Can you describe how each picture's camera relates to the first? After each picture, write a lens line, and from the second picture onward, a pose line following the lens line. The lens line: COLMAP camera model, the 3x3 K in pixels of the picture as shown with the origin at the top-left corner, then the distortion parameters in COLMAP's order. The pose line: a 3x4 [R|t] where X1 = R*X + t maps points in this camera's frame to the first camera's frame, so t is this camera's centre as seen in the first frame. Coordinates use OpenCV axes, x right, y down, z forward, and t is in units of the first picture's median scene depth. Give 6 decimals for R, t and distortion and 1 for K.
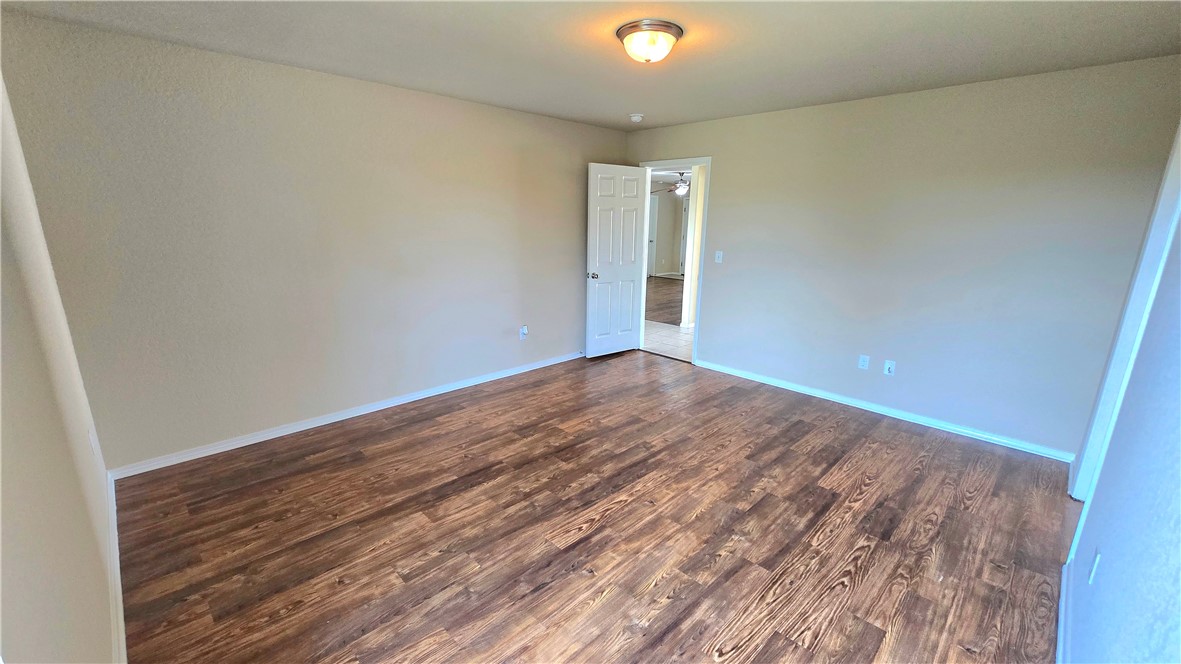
lens RADIAL K [[480.6, 0, 590.0], [0, 480.6, 331.1], [0, 0, 1]] dist [-0.001399, 0.000457]
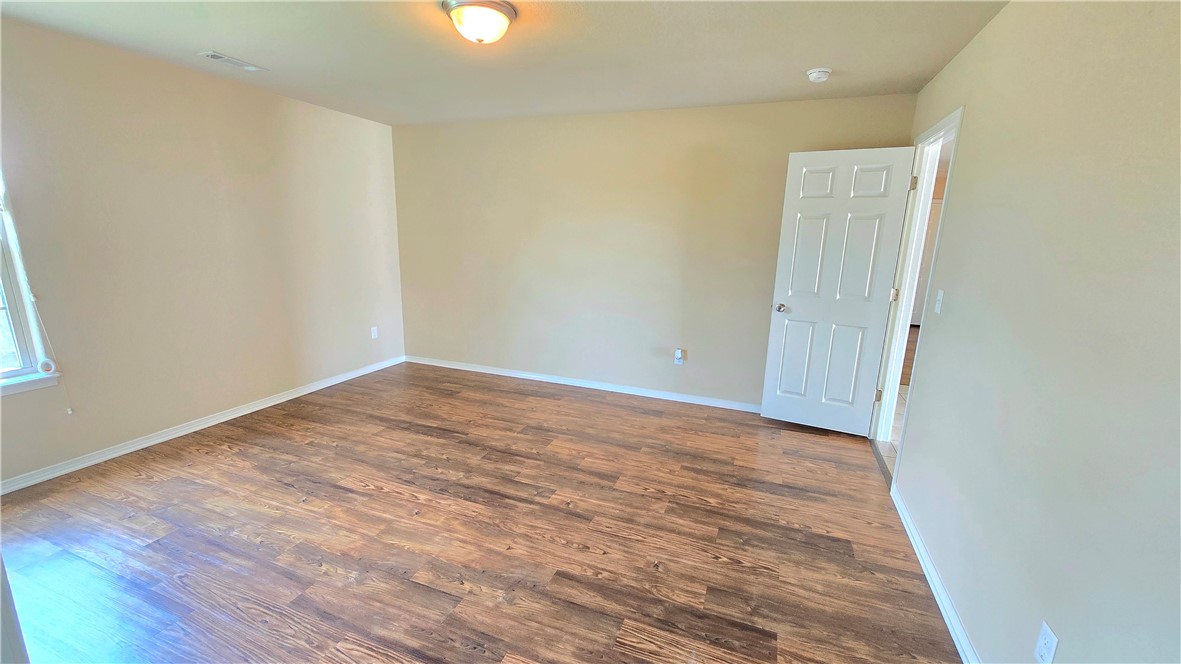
lens RADIAL K [[480.6, 0, 589.4], [0, 480.6, 338.3], [0, 0, 1]] dist [-0.001399, 0.000457]
pose [[0.412388, 0.197098, -0.889431, 0.885908], [-0.229495, 0.967305, 0.107948, -0.135256], [0.881628, 0.159603, 0.444138, 0.696644]]
